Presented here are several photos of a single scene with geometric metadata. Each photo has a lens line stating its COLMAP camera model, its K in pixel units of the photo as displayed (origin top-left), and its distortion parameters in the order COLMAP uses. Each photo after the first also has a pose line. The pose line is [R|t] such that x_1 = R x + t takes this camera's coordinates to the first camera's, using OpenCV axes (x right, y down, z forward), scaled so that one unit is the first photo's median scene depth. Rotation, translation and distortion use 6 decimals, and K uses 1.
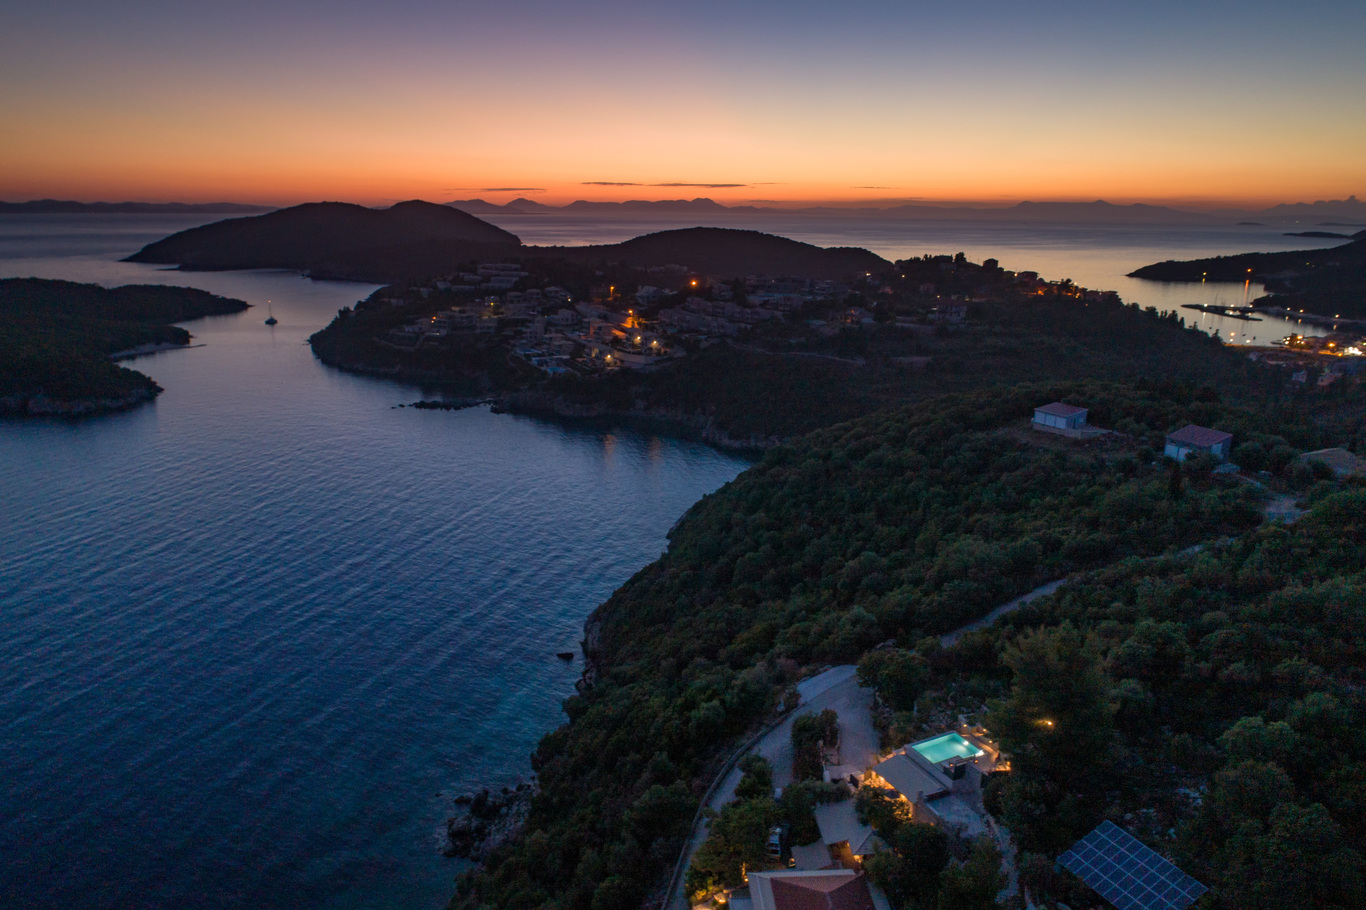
lens RADIAL K [[897.4, 0, 711.3], [0, 897.4, 453.9], [0, 0, 1]] dist [-0.003908, 0.000522]
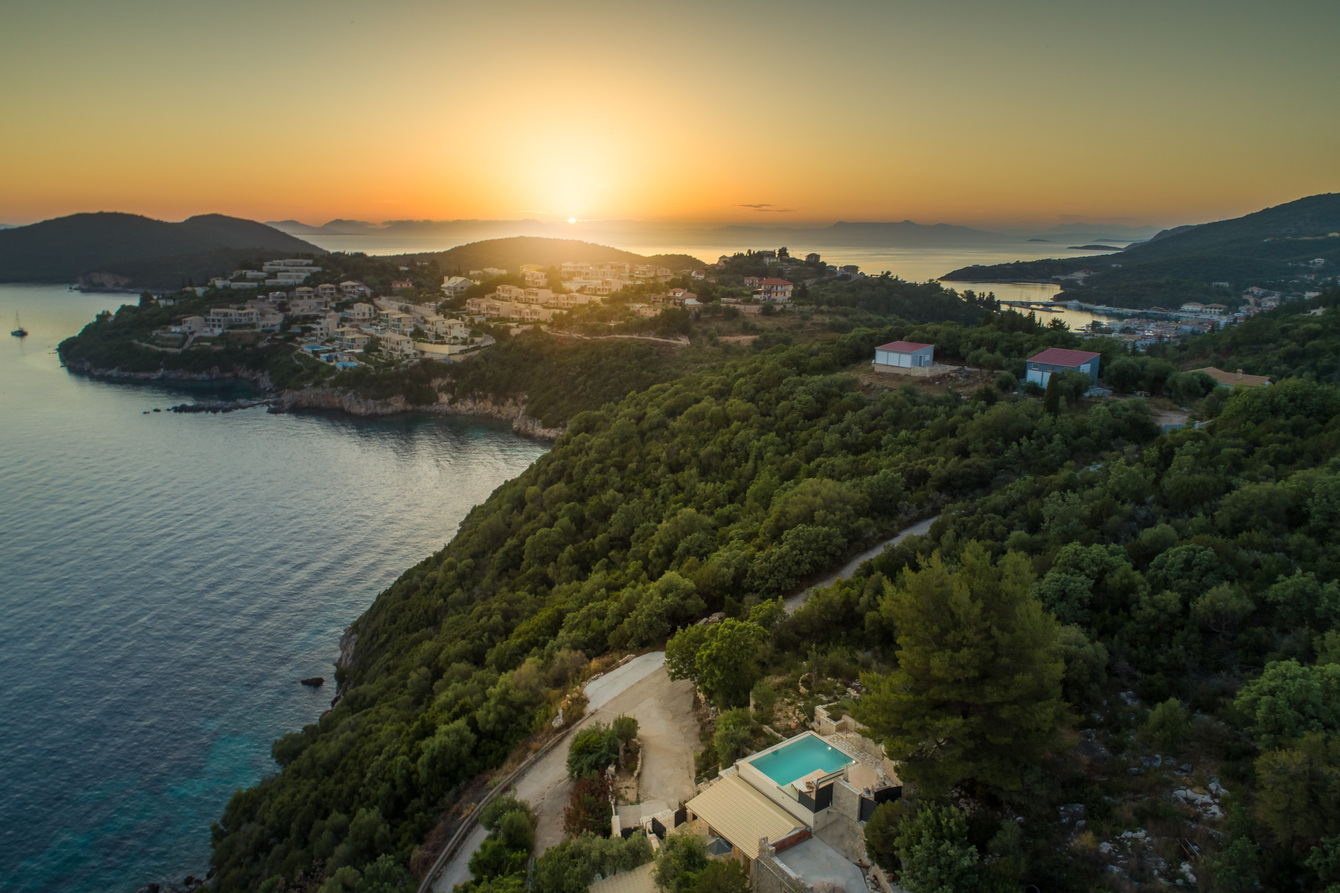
lens RADIAL K [[880.4, 0, 697.8], [0, 880.4, 445.4], [0, 0, 1]] dist [-0.003908, 0.000522]
pose [[0.985568, -0.043099, 0.163704, 0.059899], [0.048496, 0.998399, -0.029113, 0.073756], [-0.162187, 0.036632, 0.986080, 0.238224]]
